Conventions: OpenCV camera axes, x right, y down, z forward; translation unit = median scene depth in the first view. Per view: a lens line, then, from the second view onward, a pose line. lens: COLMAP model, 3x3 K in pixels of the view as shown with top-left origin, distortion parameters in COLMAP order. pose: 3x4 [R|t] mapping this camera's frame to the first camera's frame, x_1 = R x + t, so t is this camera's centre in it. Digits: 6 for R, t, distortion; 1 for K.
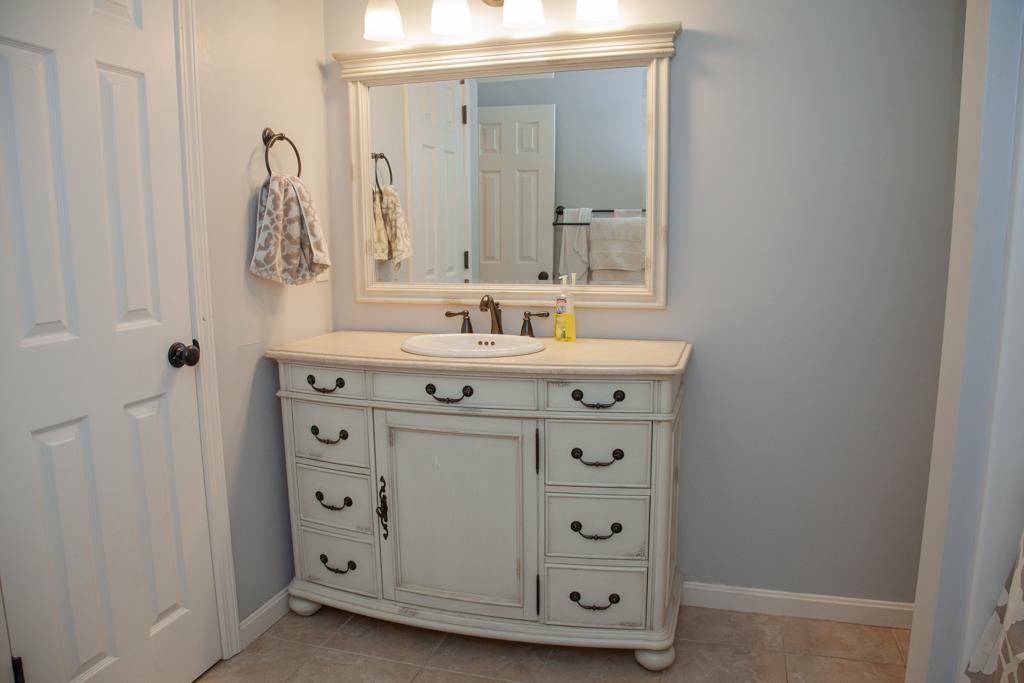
lens RADIAL K [[705.6, 0, 536.6], [0, 705.6, 349.4], [0, 0, 1]] dist [-0.115970, 0.055753]
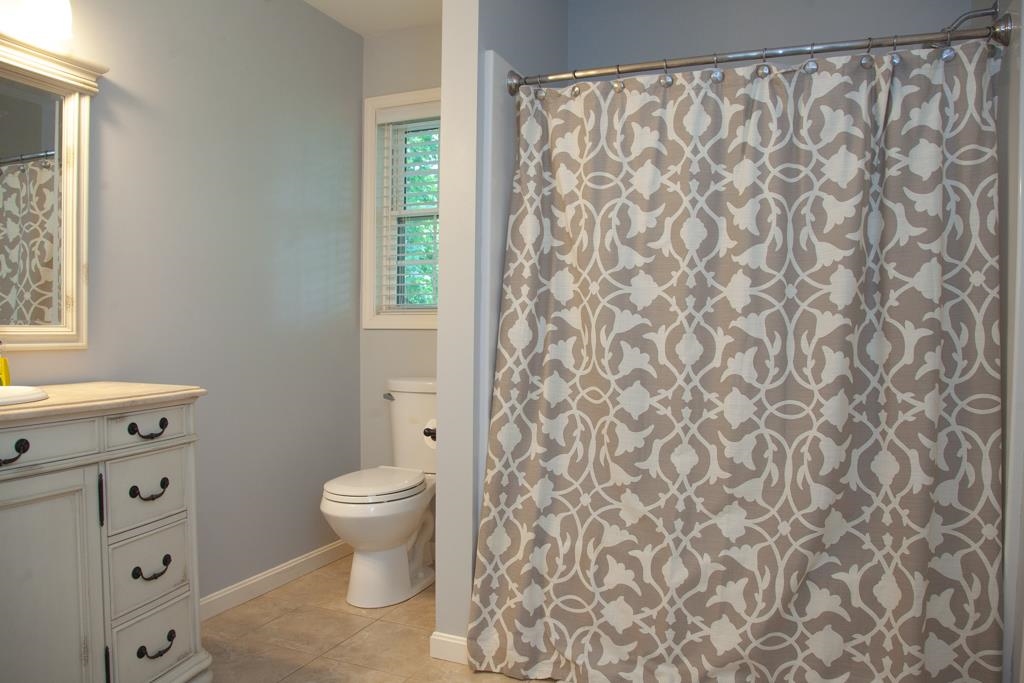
lens RADIAL K [[705.6, 0, 515.7], [0, 705.6, 344.7], [0, 0, 1]] dist [-0.115970, 0.055753]
pose [[0.133376, -0.014024, 0.990966, -0.715301], [0.146756, 0.989156, -0.005754, 0.031095], [-0.980140, 0.146197, 0.133988, 0.324841]]
